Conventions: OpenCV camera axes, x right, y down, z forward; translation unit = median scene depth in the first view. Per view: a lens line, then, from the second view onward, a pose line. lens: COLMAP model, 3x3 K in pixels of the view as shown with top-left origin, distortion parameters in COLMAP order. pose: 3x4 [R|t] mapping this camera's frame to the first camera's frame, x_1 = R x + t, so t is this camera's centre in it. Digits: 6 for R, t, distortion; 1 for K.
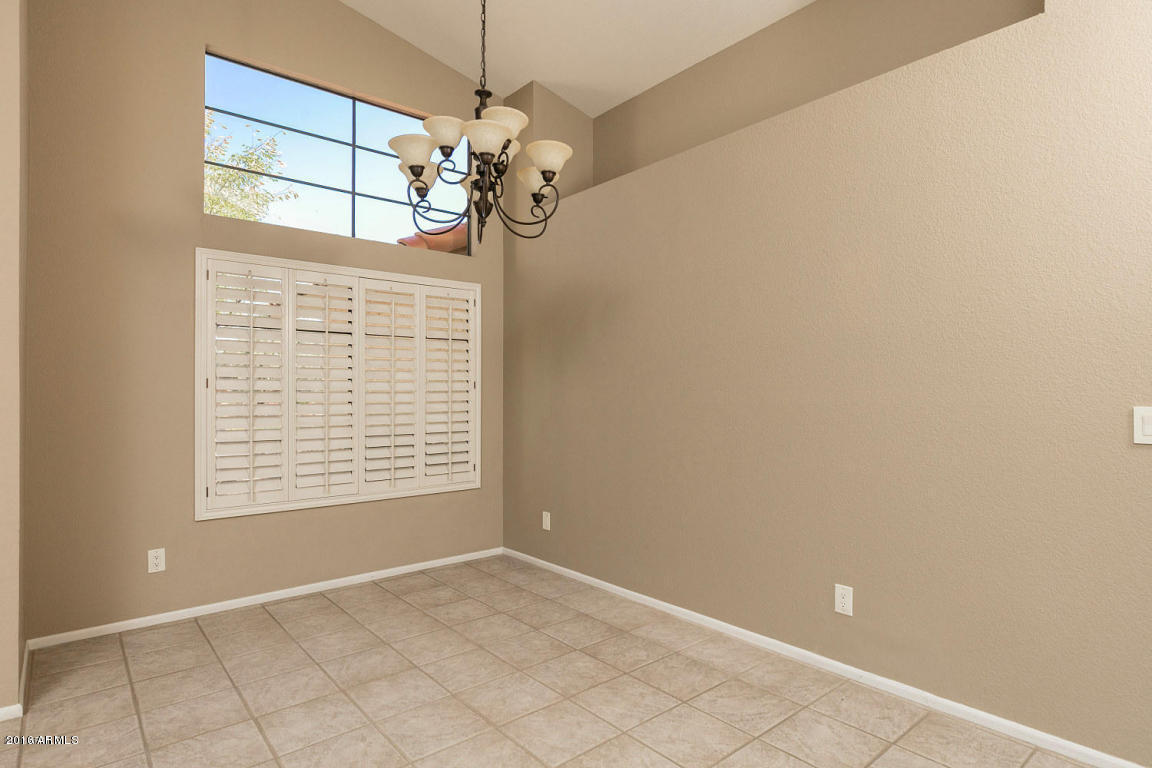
lens RADIAL K [[635.7, 0, 586.9], [0, 635.7, 381.2], [0, 0, 1]] dist [-0.004880, 0.002935]
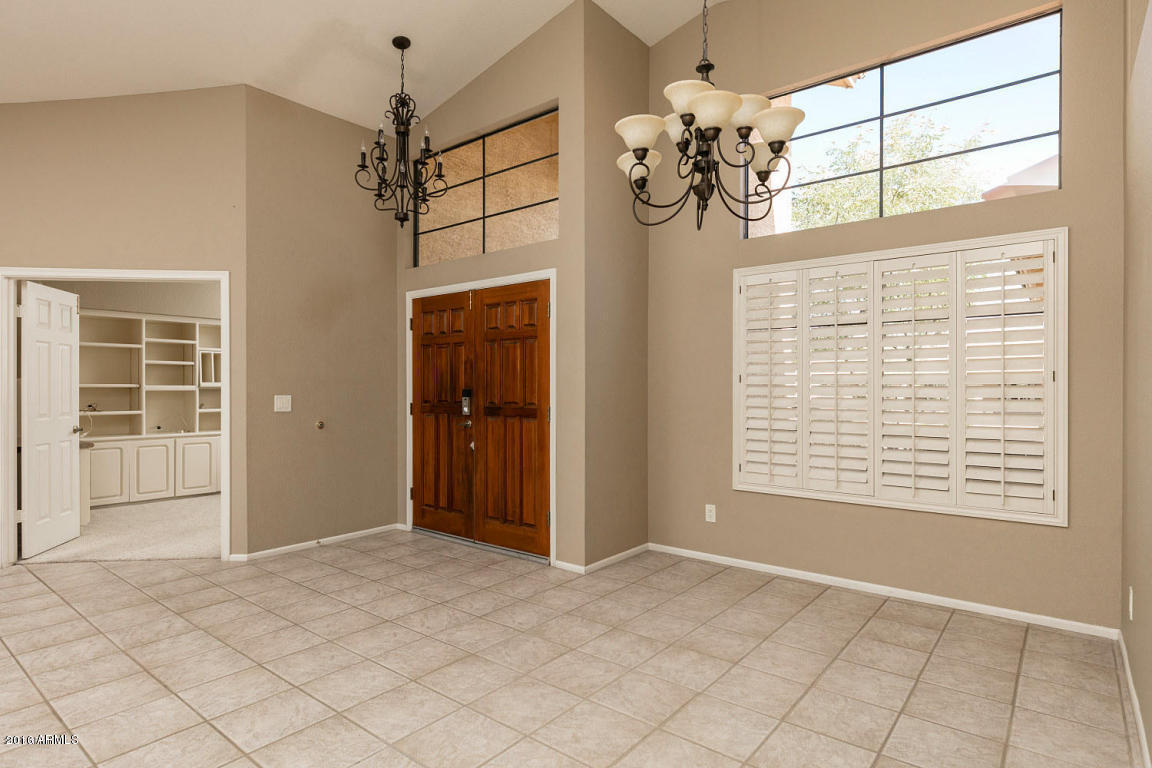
lens RADIAL K [[635.7, 0, 585.1], [0, 635.7, 385.8], [0, 0, 1]] dist [-0.004880, 0.002935]
pose [[0.155435, 0.000901, -0.987846, 0.536136], [0.016551, 0.999857, 0.003516, 0.007202], [0.987707, -0.016896, 0.155398, 0.493098]]
